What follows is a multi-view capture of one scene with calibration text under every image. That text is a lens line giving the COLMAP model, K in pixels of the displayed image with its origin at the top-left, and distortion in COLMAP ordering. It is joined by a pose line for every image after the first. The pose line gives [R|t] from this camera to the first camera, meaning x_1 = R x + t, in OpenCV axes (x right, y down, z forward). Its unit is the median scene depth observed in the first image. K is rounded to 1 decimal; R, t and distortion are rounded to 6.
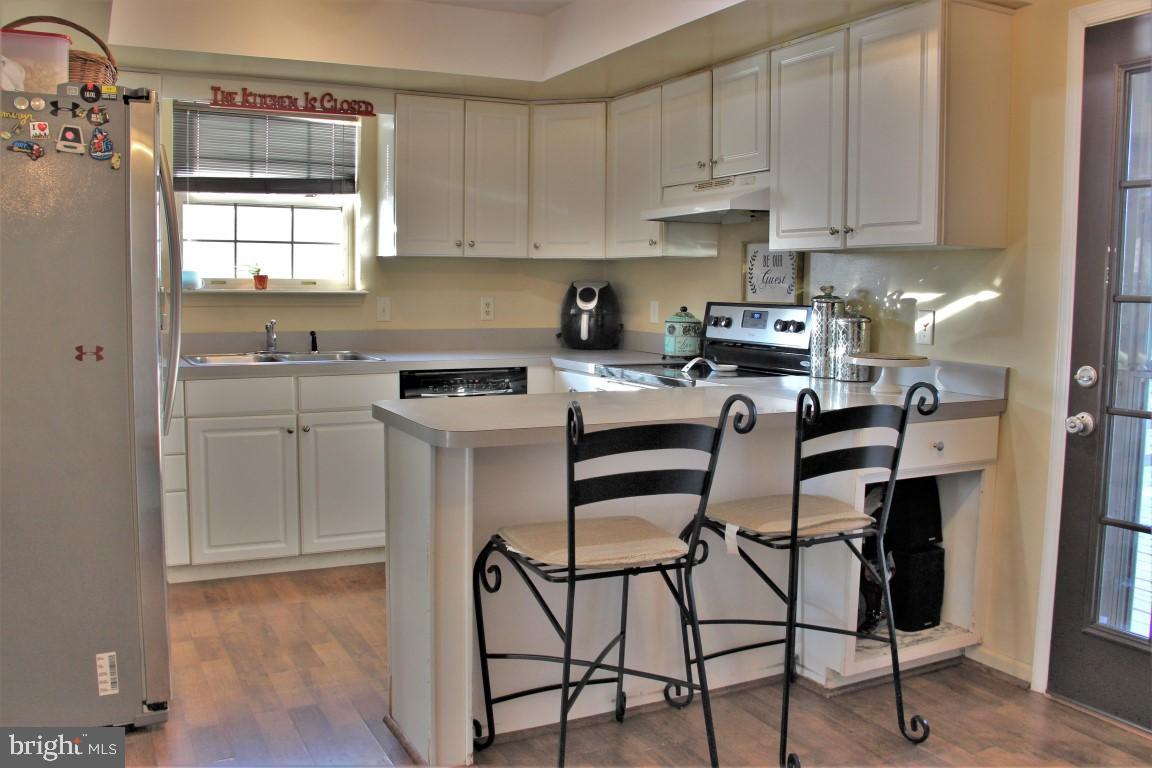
lens RADIAL K [[1014.0, 0, 576.0], [0, 1014.0, 384.0], [0, 0, 1]] dist [-0.197254, 0.202159]
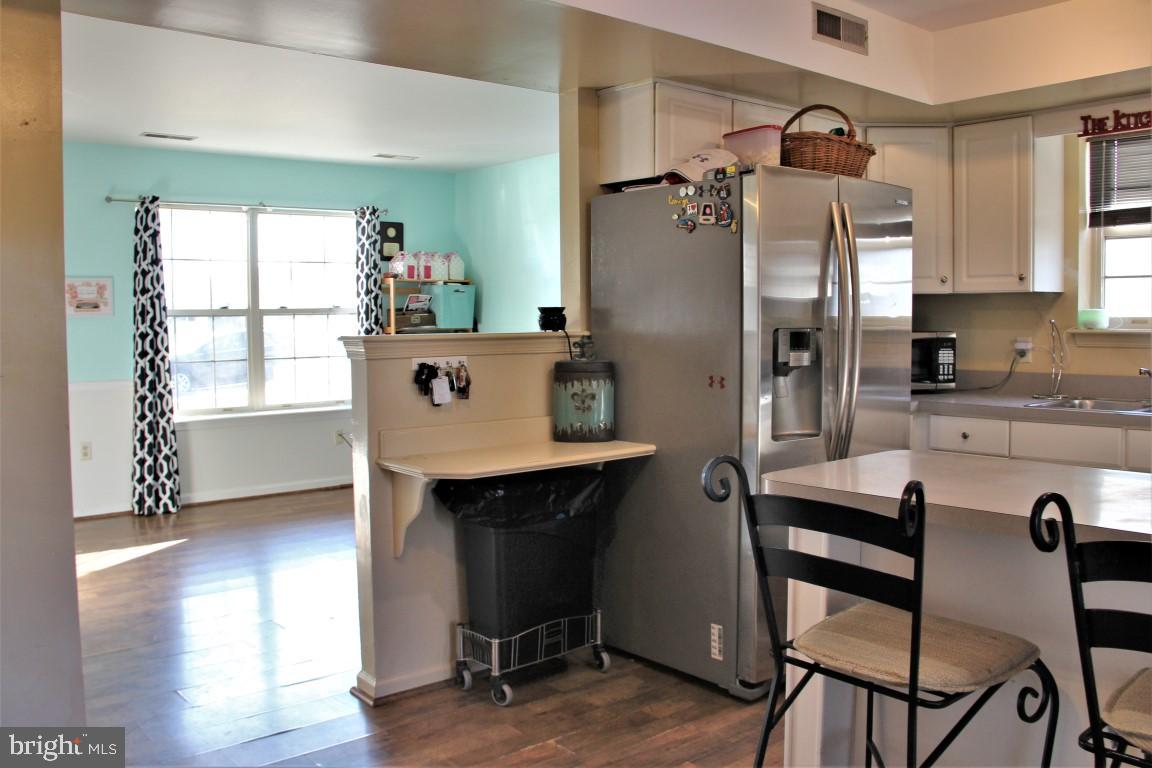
lens RADIAL K [[990.4, 0, 576.0], [0, 990.4, 384.0], [0, 0, 1]] dist [-0.191095, 0.154186]
pose [[0.217876, 0.048056, -0.974793, 0.408238], [-0.081169, 0.996219, 0.030971, -0.031488], [0.972595, 0.072375, 0.220953, 0.322711]]
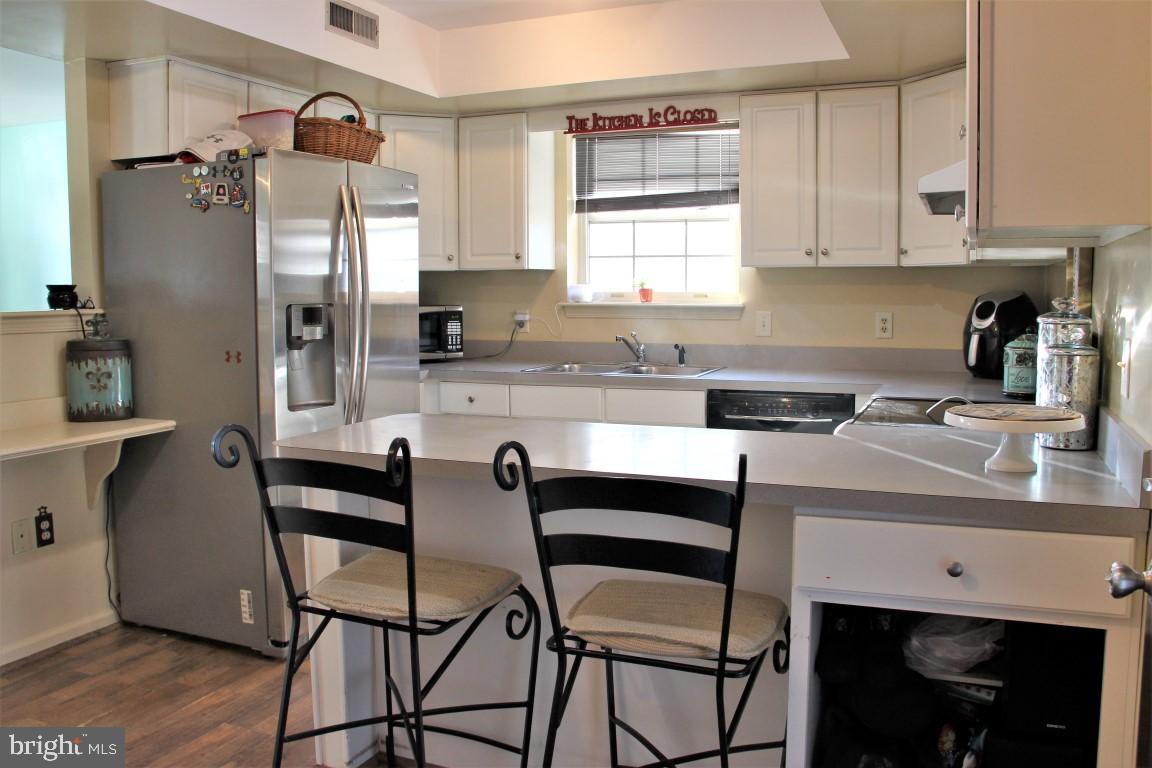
lens RADIAL K [[971.4, 0, 576.0], [0, 971.4, 384.0], [0, 0, 1]] dist [-0.190716, 0.169153]
pose [[0.637529, 0.058610, -0.768194, 0.449063], [-0.062254, 0.997761, 0.024460, -0.032247], [0.767907, 0.032230, 0.639750, 0.321333]]
